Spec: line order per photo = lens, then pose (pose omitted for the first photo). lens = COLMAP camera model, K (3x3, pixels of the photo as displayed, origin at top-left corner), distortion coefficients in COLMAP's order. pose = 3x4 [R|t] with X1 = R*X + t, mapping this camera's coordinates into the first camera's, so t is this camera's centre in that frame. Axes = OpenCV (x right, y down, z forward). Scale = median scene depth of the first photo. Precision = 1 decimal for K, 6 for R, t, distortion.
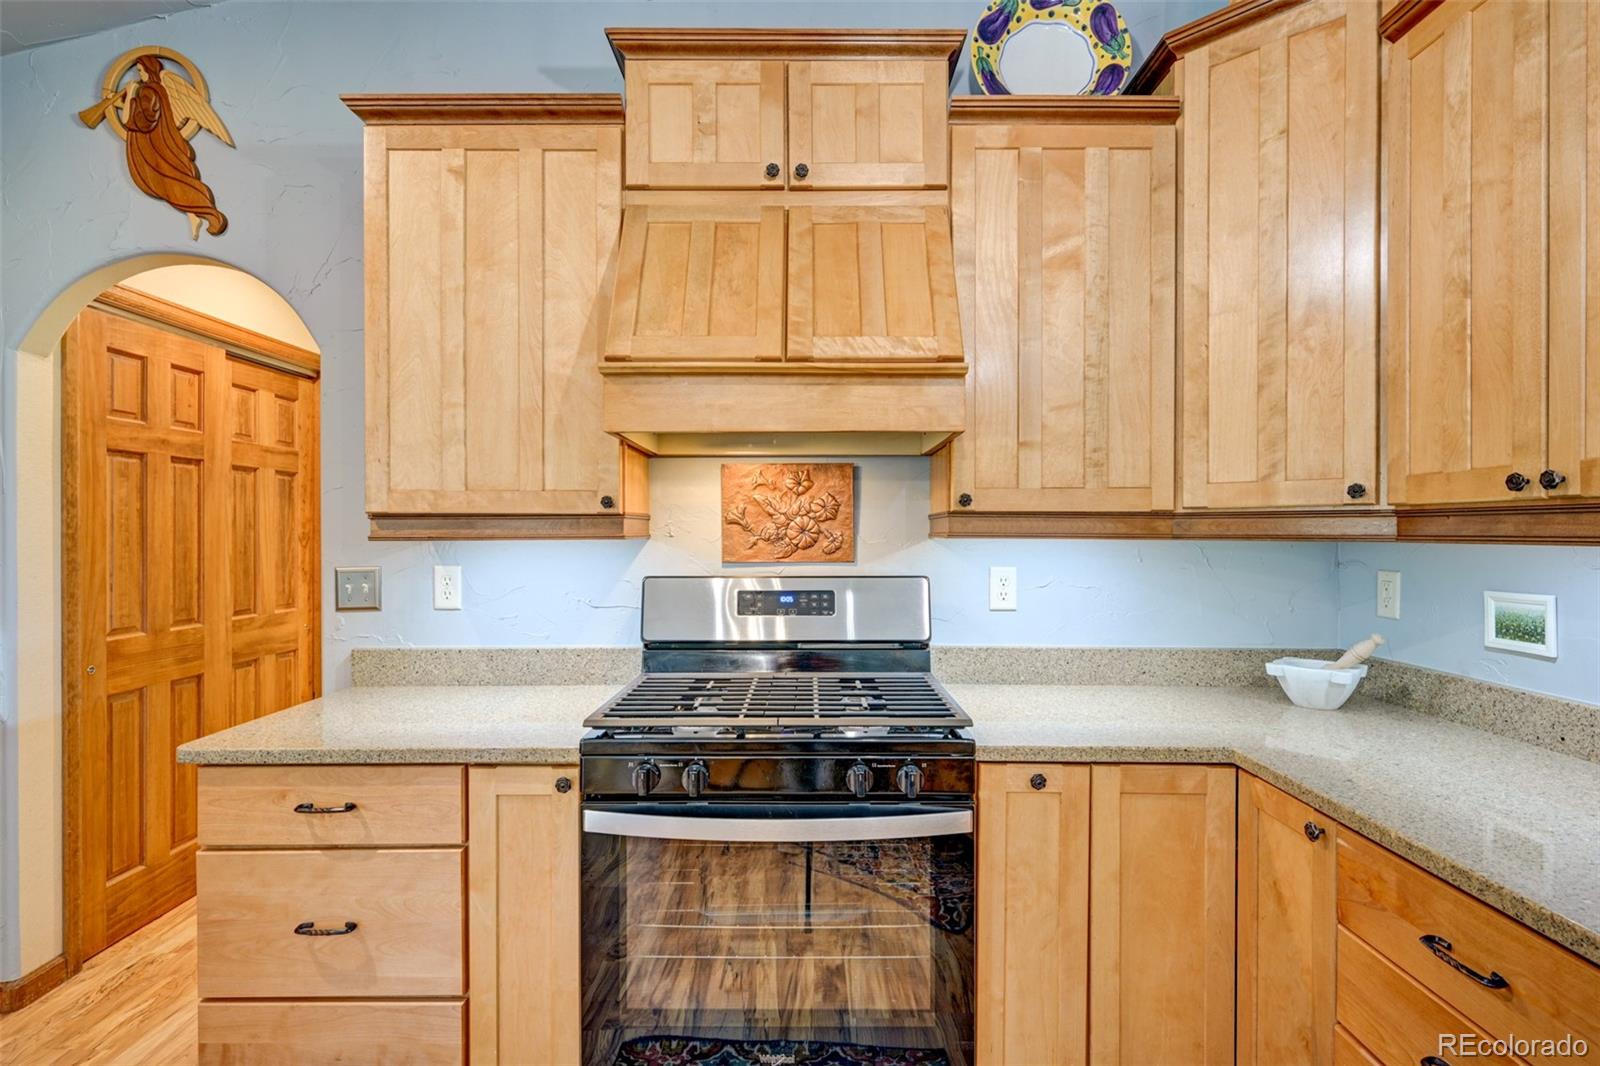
lens RADIAL K [[788.3, 0, 806.4], [0, 788.3, 533.4], [0, 0, 1]] dist [-0.001858, 0.000208]
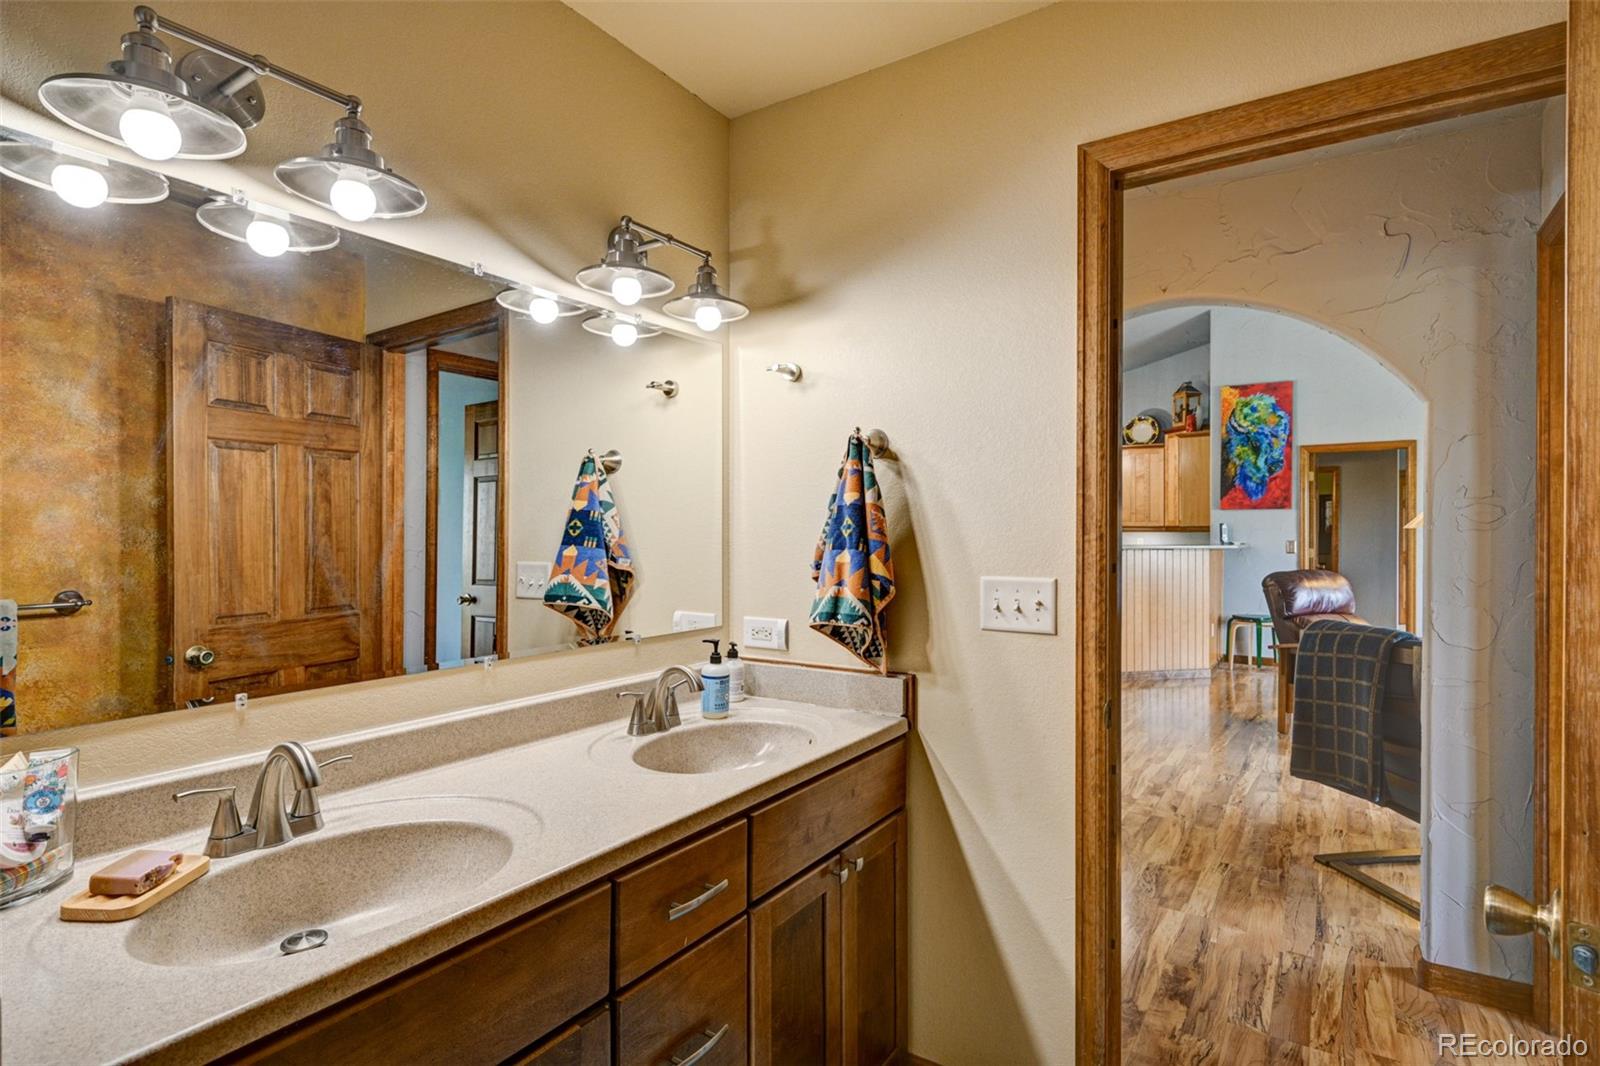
lens RADIAL K [[804.2, 0, 800.0], [0, 804.2, 533.0], [0, 0, 1]] dist [-0.002906, -0.000309]
pose [[0.829748, 0.000438, -0.558139, 1.096194], [0.000445, 0.999999, 0.001445, 0.006555], [0.558139, -0.001447, 0.829746, -3.536952]]
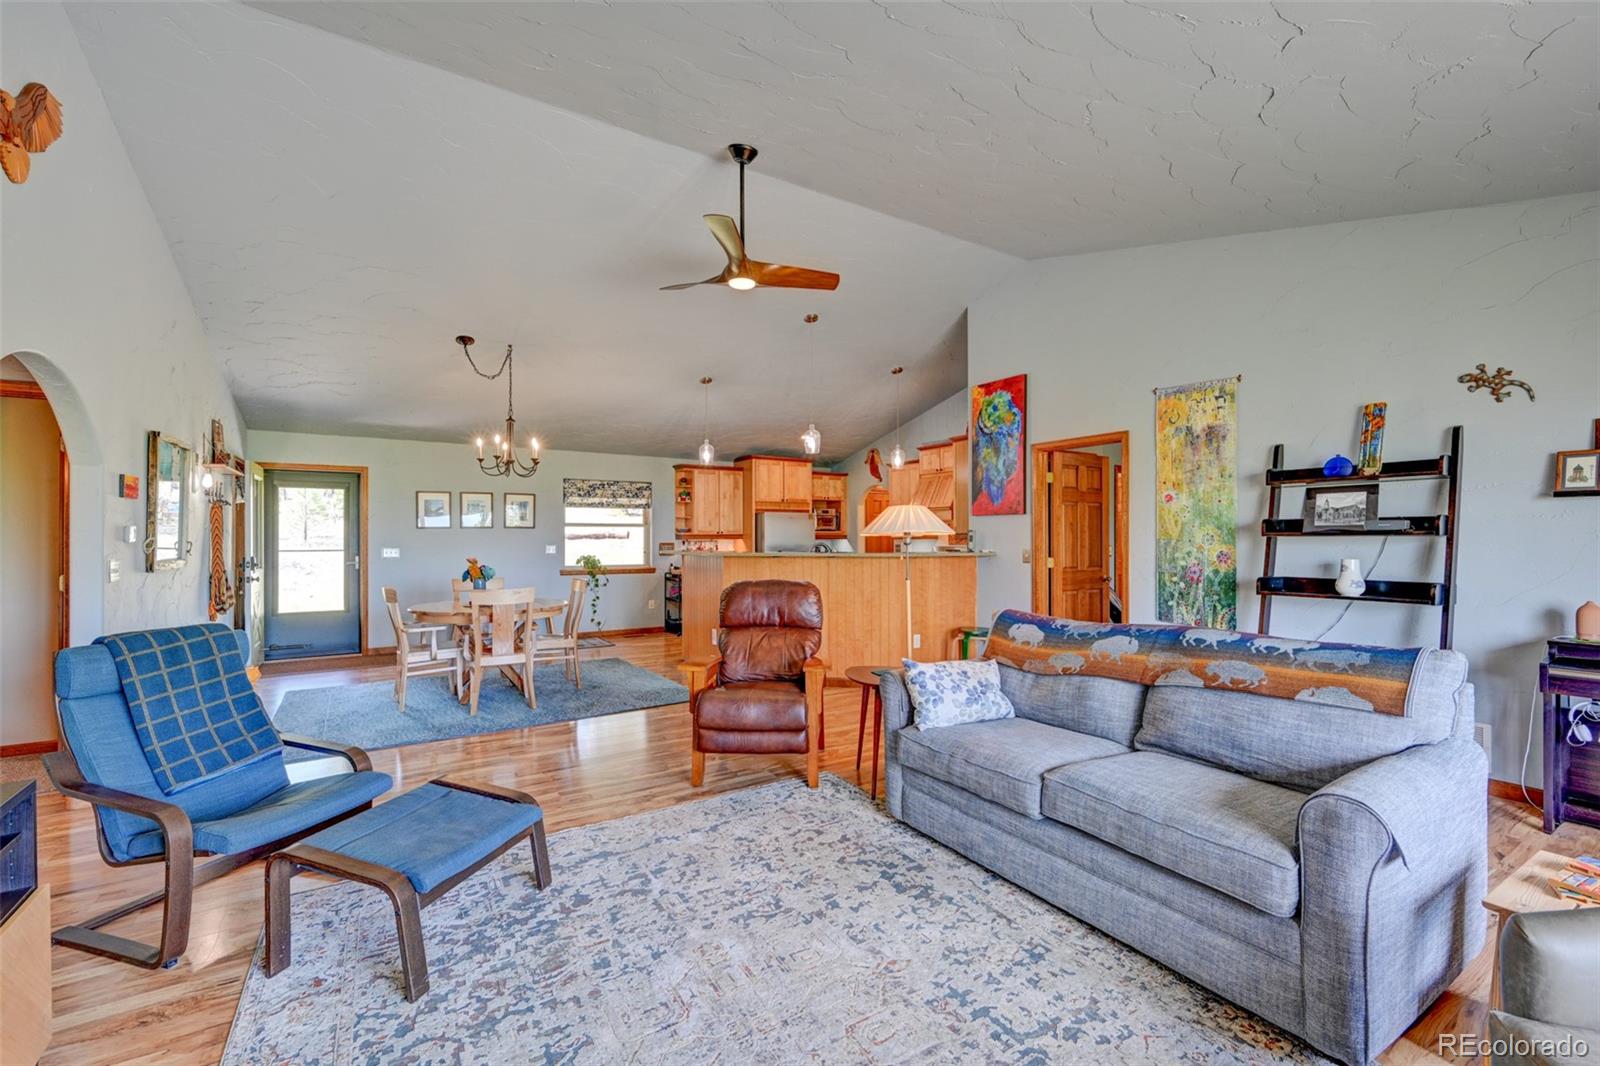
lens RADIAL K [[672.5, 0, 805.5], [0, 672.5, 535.3], [0, 0, 1]] dist [-0.000962, 0.000377]
pose [[0.534583, -0.004886, -0.845102, 2.611227], [-0.000372, 0.999982, -0.006017, 0.008139], [0.845116, 0.003531, 0.534571, -1.720535]]
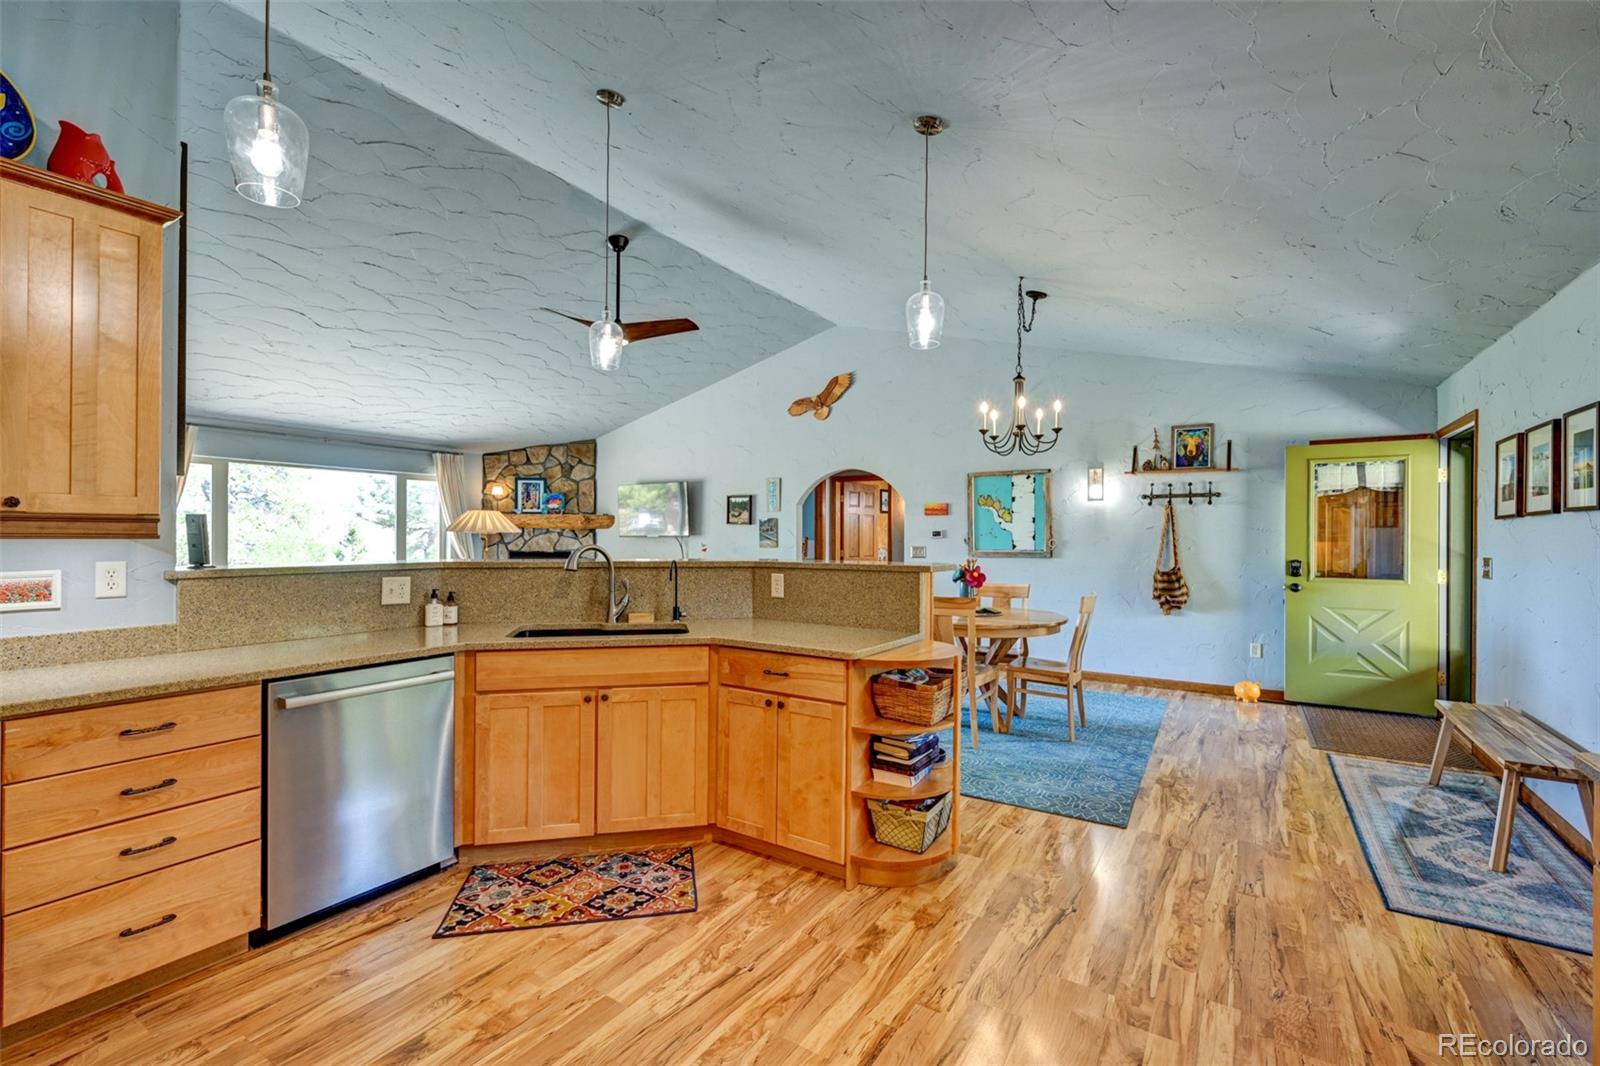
lens RADIAL K [[690.3, 0, 804.7], [0, 690.3, 534.8], [0, 0, 1]] dist [0.000361, 0.000093]
pose [[-0.842558, -0.005934, 0.538573, -0.729856], [-0.005705, 0.999982, 0.002092, -0.003746], [-0.538576, -0.001310, -0.842576, 0.693947]]
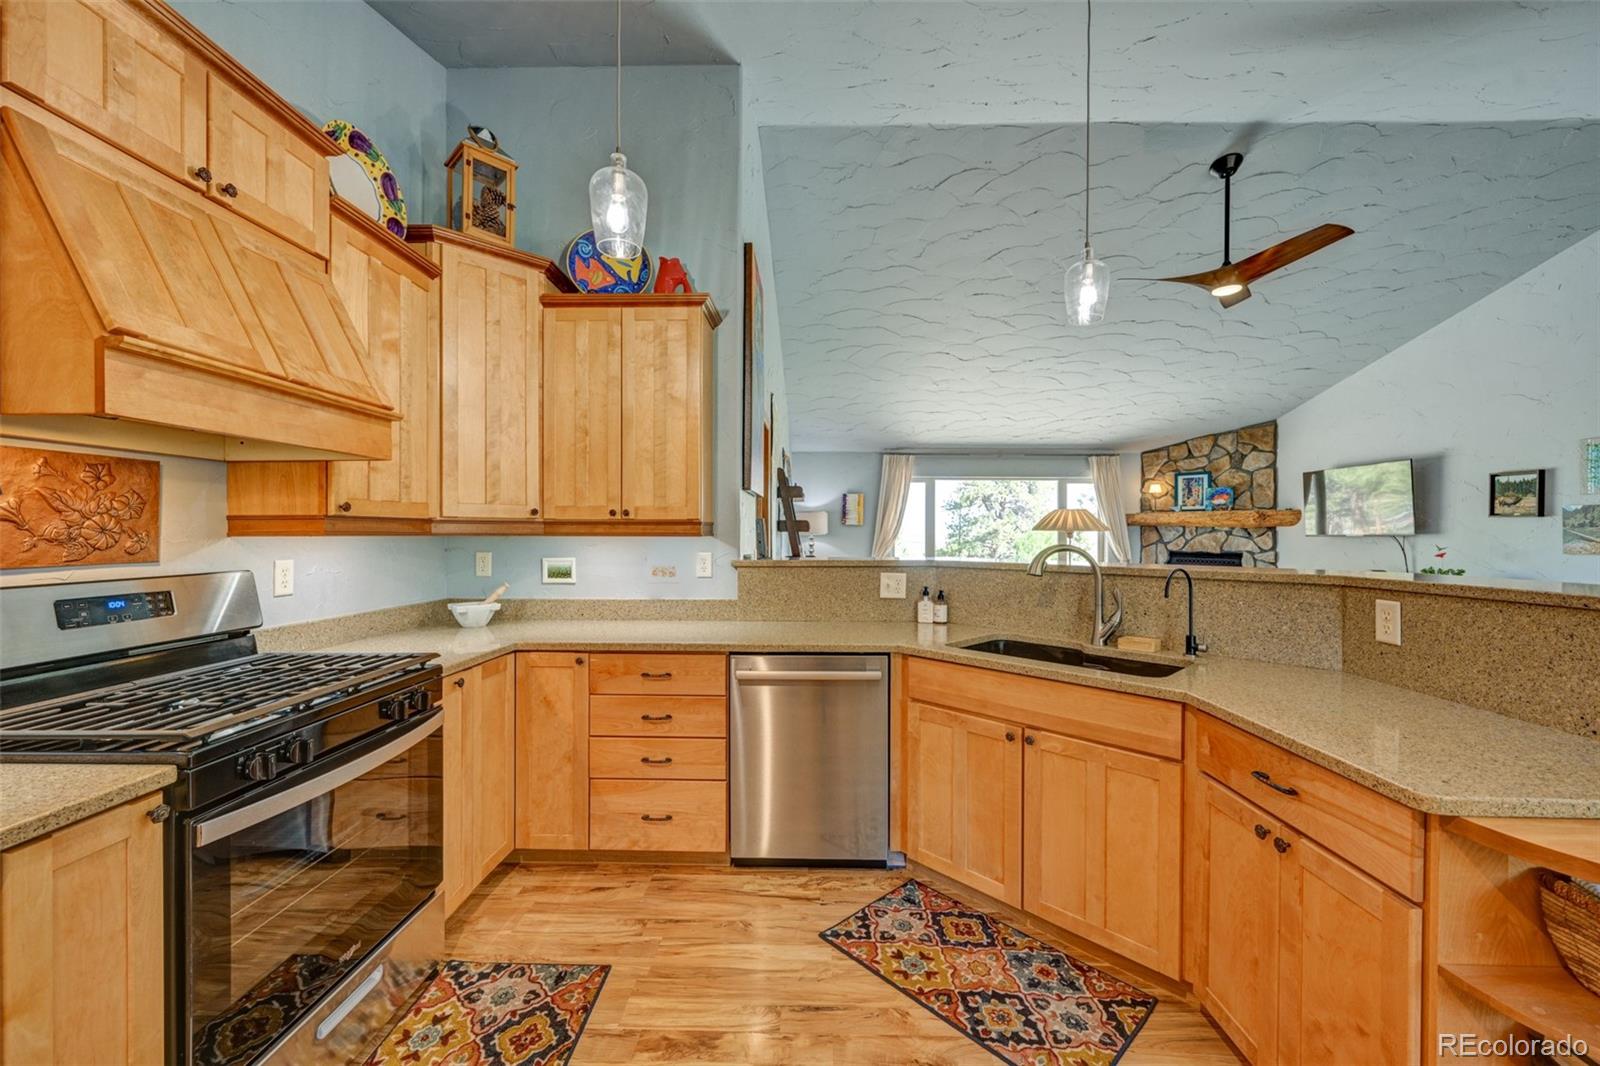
lens RADIAL K [[629.5, 0, 804.8], [0, 629.5, 535.2], [0, 0, 1]] dist [-0.001061, 0.000607]
pose [[0.021398, -0.005930, 0.999753, -0.653504], [0.000701, 0.999982, 0.005917, -0.000646], [-0.999771, 0.000574, 0.021402, 0.163742]]
